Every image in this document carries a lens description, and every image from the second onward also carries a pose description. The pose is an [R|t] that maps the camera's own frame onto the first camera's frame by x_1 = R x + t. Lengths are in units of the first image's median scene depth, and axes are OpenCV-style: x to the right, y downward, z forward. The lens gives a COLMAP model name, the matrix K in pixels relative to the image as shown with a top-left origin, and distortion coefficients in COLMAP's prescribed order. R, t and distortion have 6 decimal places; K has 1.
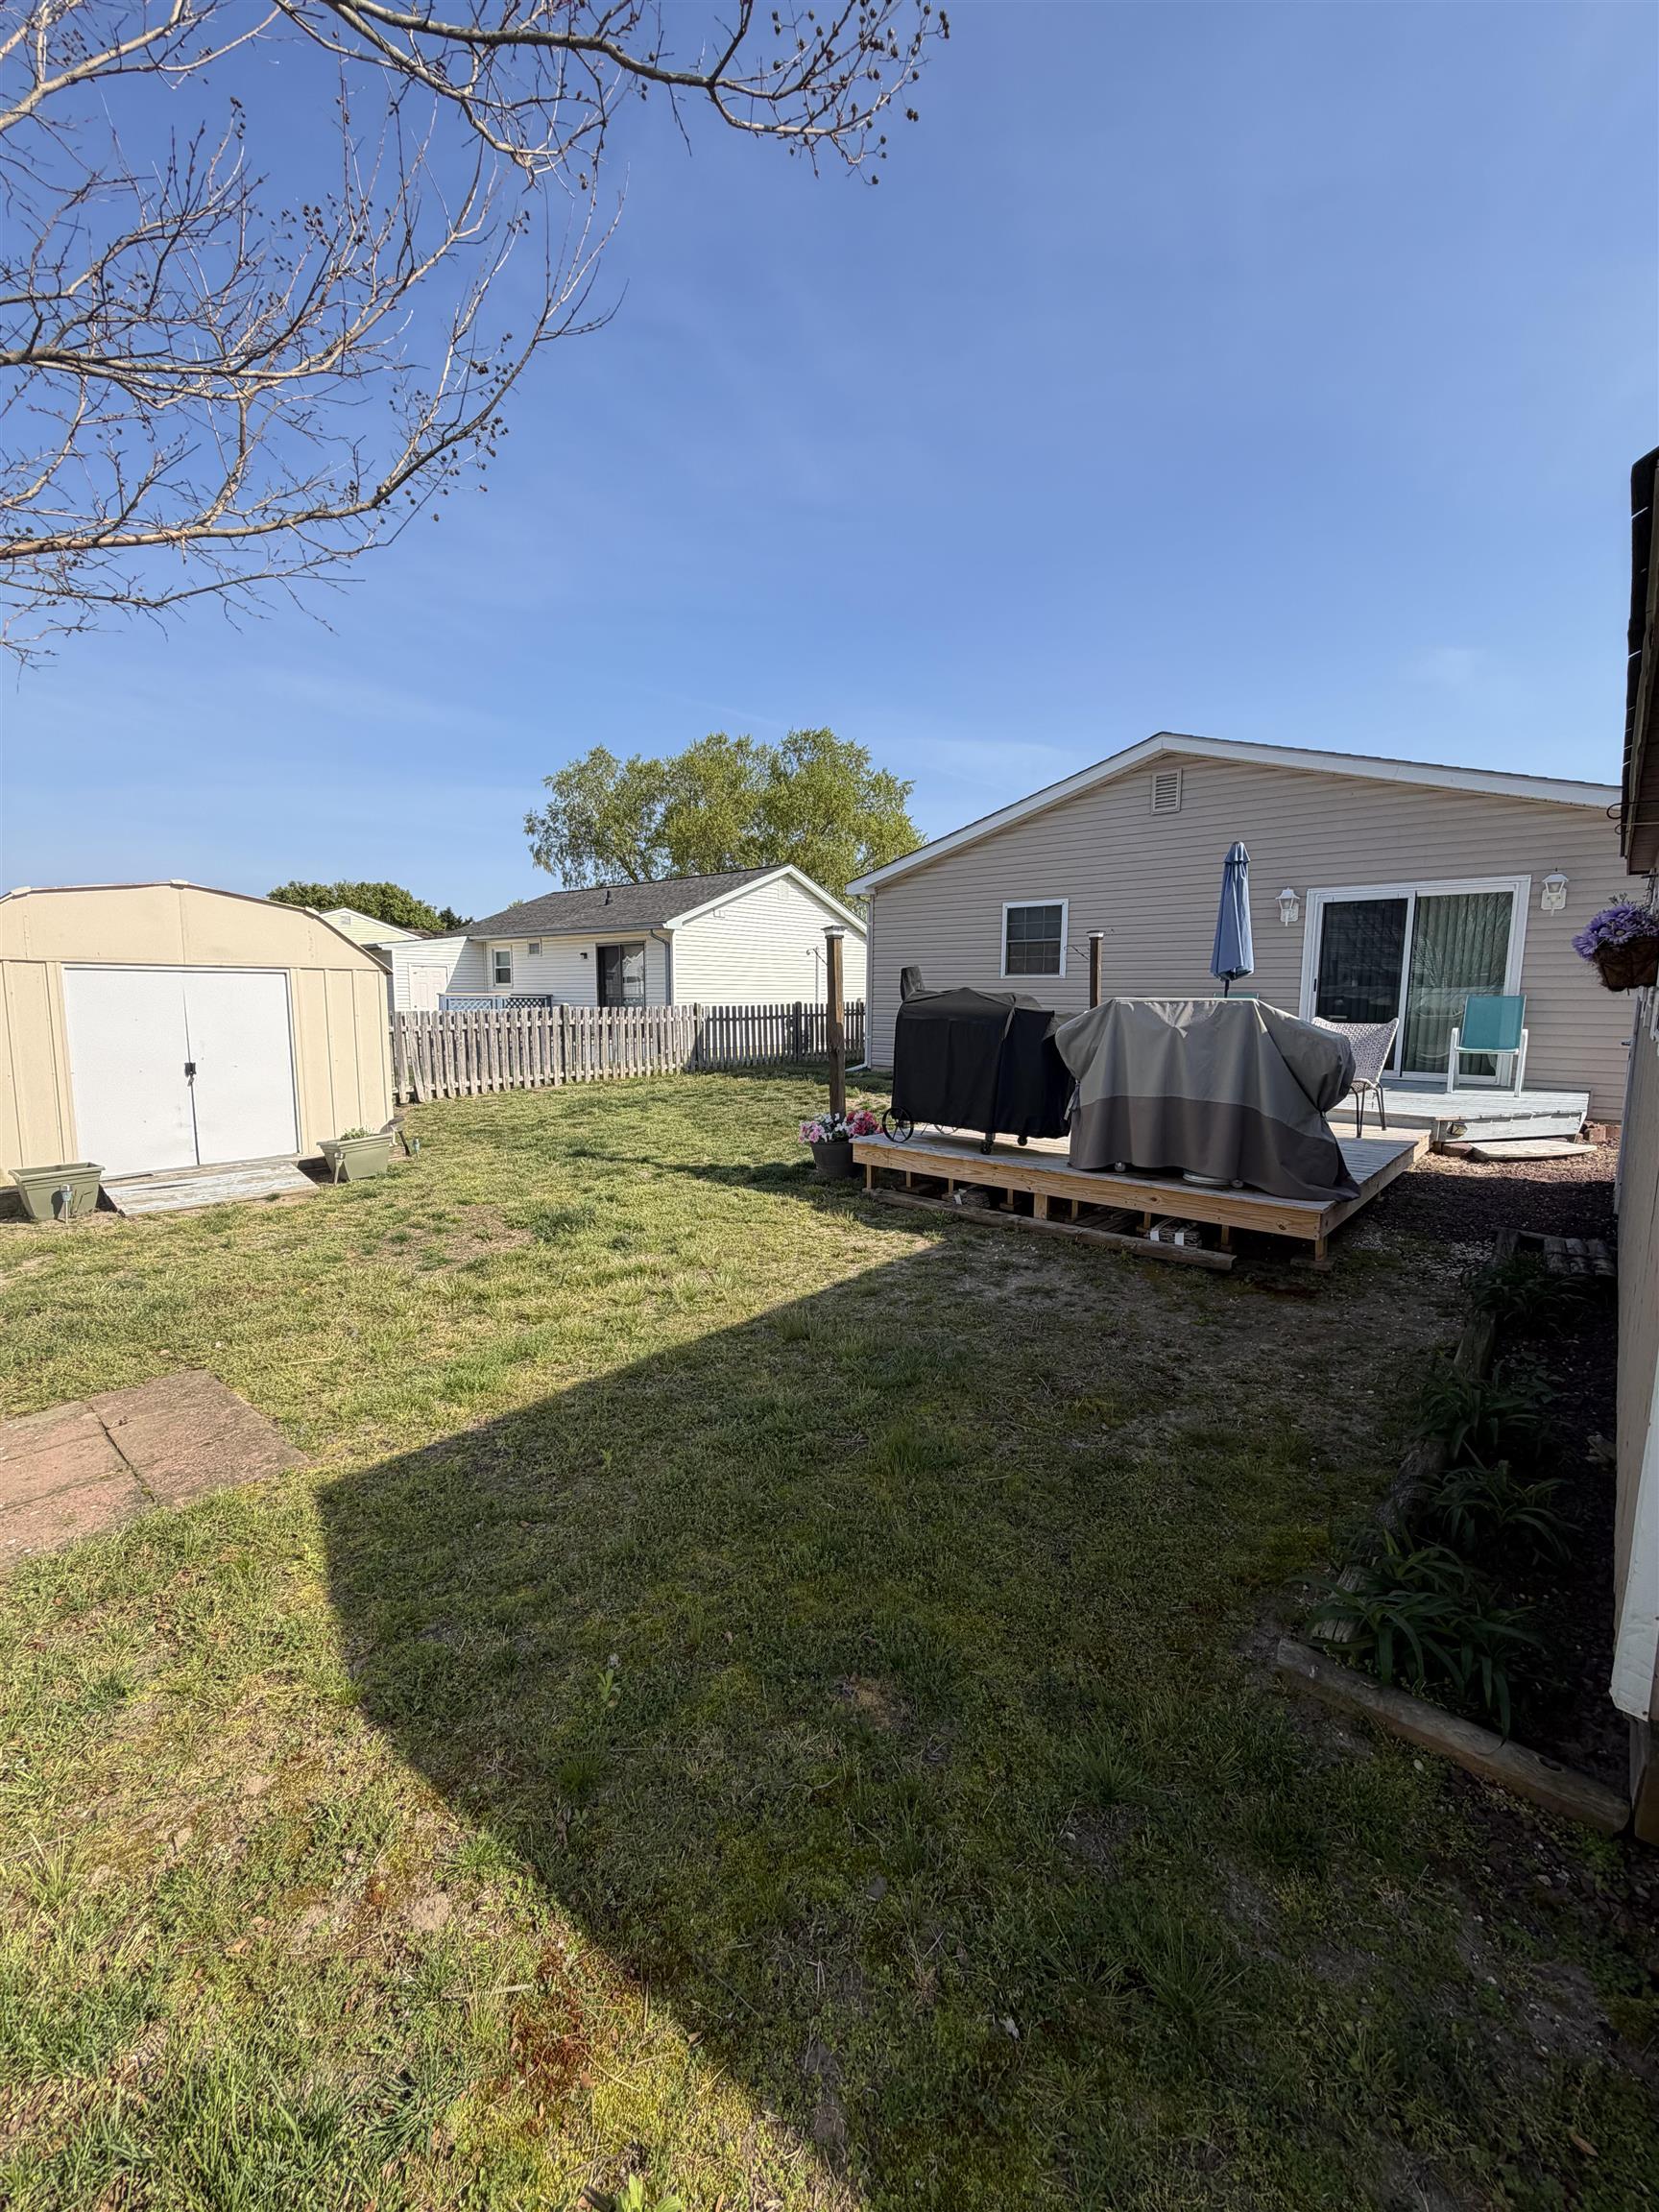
lens RADIAL K [[880.7, 0, 828.0], [0, 880.7, 1099.4], [0, 0, 1]] dist [-0.000116, 0.000504]
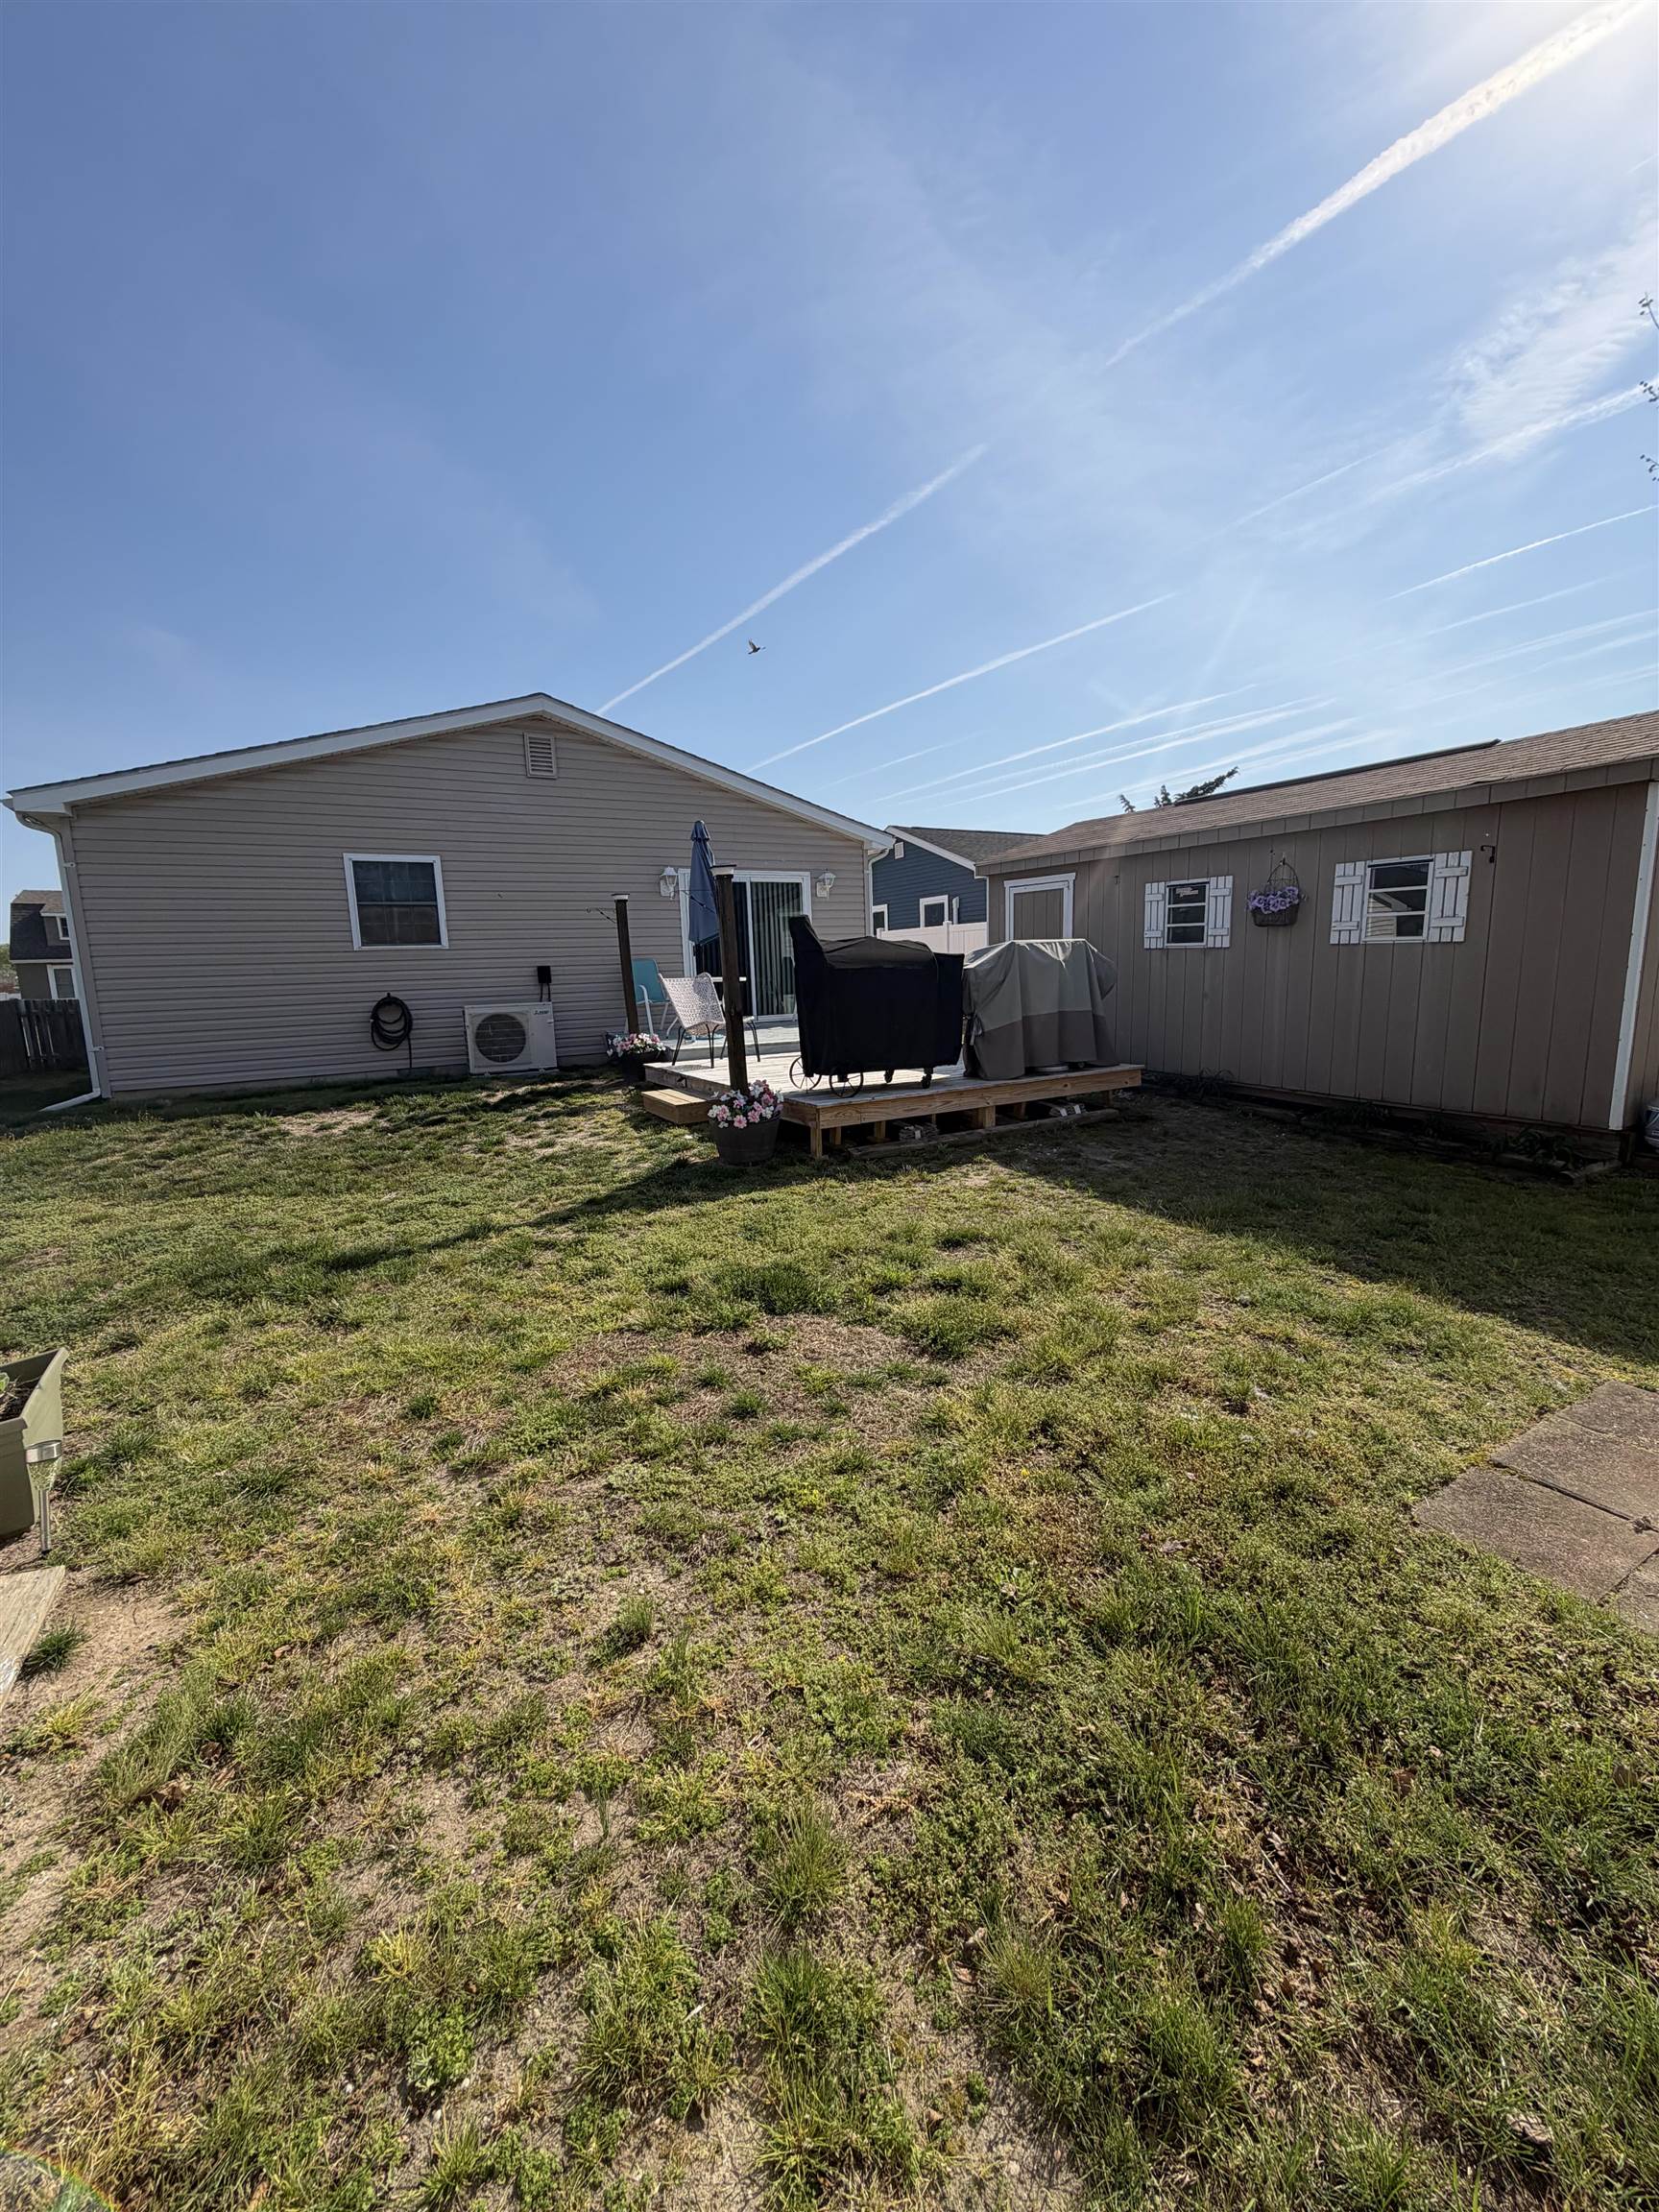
lens RADIAL K [[880.7, 0, 828.0], [0, 880.7, 1099.4], [0, 0, 1]] dist [-0.000116, 0.000504]
pose [[0.326738, -0.160501, 0.931387, -0.561797], [0.151580, 0.981617, 0.115981, -0.044788], [-0.932880, 0.103285, 0.345060, 0.464828]]
